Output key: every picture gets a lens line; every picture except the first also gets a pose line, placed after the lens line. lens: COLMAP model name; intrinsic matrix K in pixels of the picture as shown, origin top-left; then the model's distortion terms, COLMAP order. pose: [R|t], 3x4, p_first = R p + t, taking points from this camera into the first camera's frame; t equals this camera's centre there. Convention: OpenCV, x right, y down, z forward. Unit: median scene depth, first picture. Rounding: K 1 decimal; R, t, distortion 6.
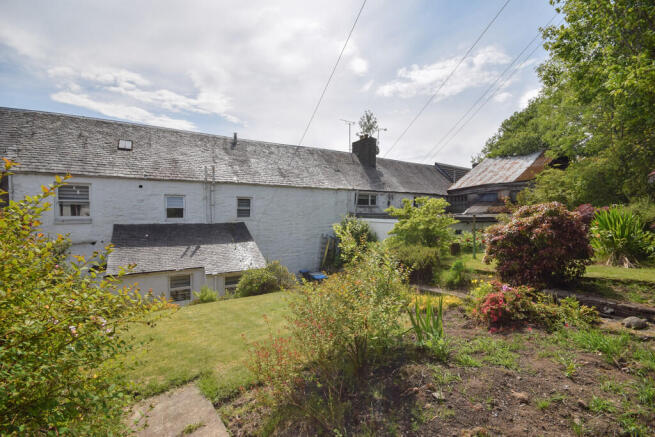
lens RADIAL K [[293.1, 0, 329.1], [0, 293.1, 216.2], [0, 0, 1]] dist [0.001933, -0.003111]
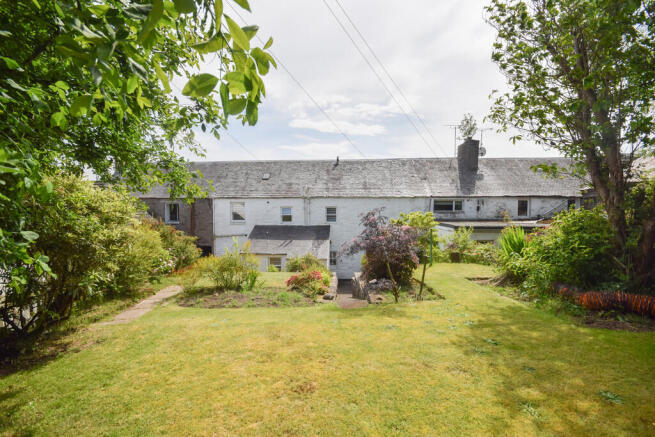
lens RADIAL K [[293.1, 0, 328.9], [0, 293.1, 215.2], [0, 0, 1]] dist [0.001933, -0.003111]
pose [[0.805813, 0.008214, -0.592113, 0.428009], [-0.003647, 0.999954, 0.008908, -0.032200], [0.592159, -0.005019, 0.805806, -0.085501]]
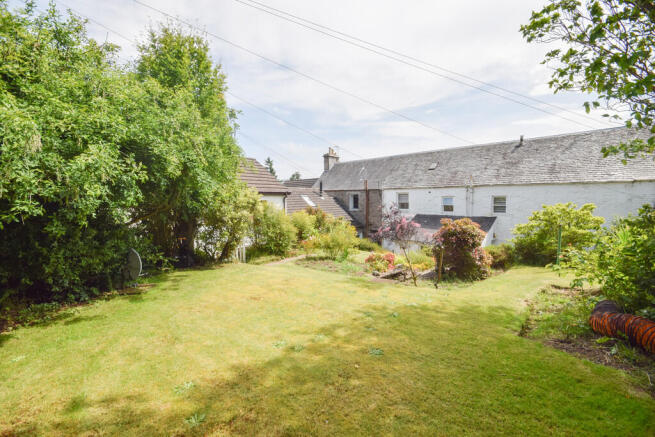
lens RADIAL K [[293.1, 0, 324.8], [0, 293.1, 220.2], [0, 0, 1]] dist [0.001933, -0.003111]
pose [[0.205500, 0.067183, -0.976348, 0.623493], [-0.006491, 0.997713, 0.067286, -0.035641], [0.978636, -0.007490, 0.205466, 0.047794]]
